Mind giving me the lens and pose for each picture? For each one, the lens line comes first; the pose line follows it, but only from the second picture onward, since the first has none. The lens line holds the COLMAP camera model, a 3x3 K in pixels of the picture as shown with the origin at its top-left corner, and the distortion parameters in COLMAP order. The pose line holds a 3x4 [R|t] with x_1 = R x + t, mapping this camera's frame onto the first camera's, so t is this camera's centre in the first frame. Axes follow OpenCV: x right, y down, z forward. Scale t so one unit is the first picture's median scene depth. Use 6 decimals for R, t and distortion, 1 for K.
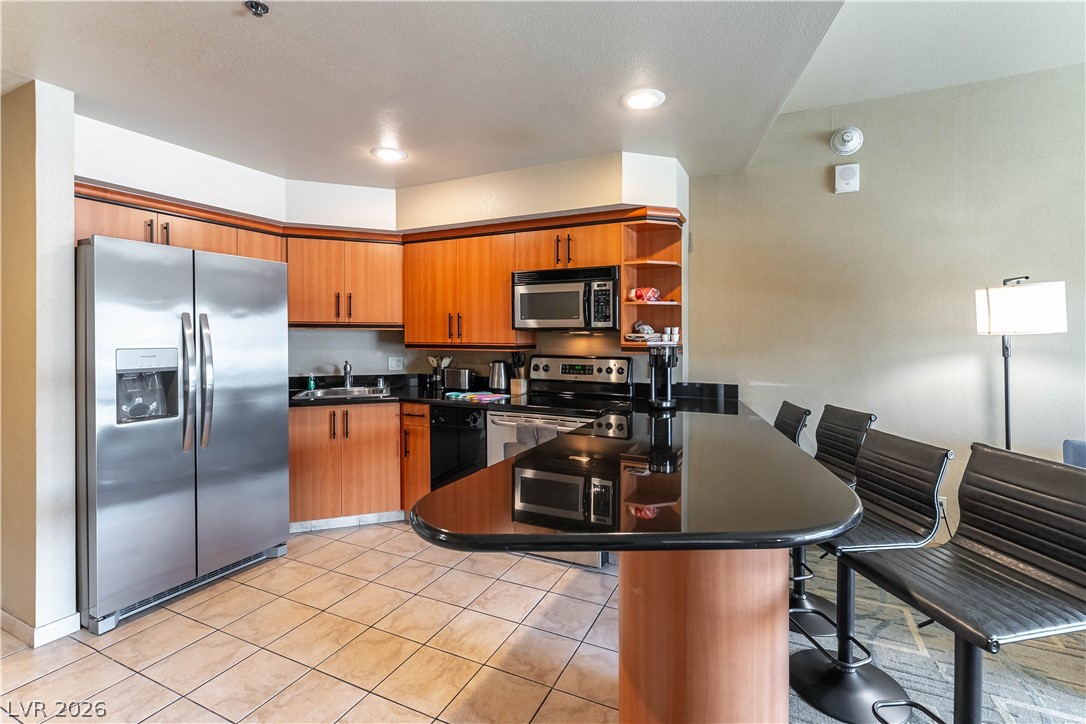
lens RADIAL K [[485.4, 0, 557.5], [0, 485.4, 337.5], [0, 0, 1]] dist [0.000050, 0.000901]
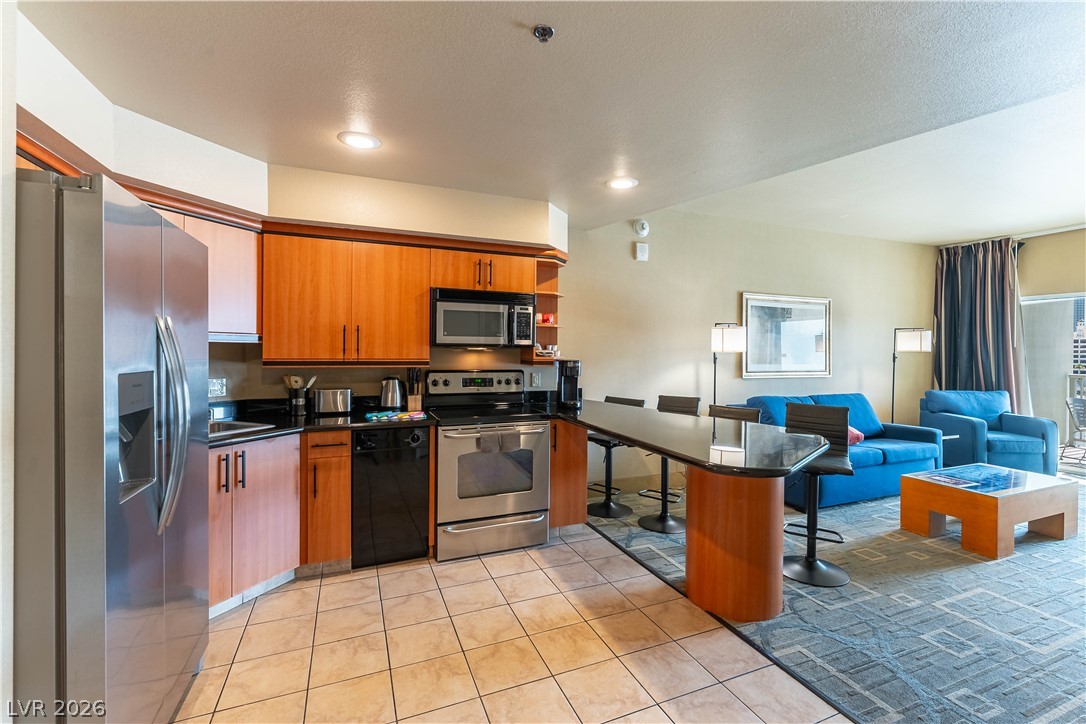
lens RADIAL K [[485.4, 0, 559.9], [0, 485.4, 348.8], [0, 0, 1]] dist [0.000050, 0.000901]
pose [[0.662707, 0.006328, 0.748852, -0.665634], [-0.003931, 0.999980, -0.004971, -0.004918], [-0.748868, 0.000350, 0.662719, 0.140267]]
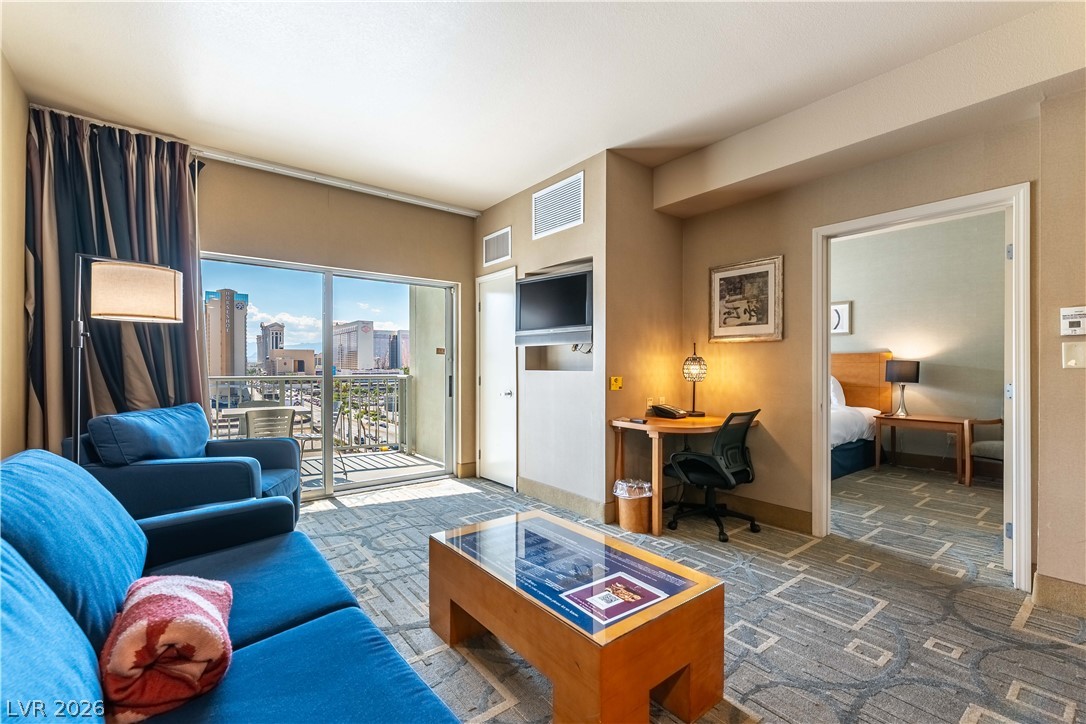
lens RADIAL K [[485.4, 0, 568.9], [0, 485.4, 367.1], [0, 0, 1]] dist [0.000050, 0.000901]
pose [[-0.897398, 0.001081, 0.441220, 0.567826], [0.003694, 0.999980, 0.005062, 0.053096], [-0.441206, 0.006172, -0.897385, 0.677736]]
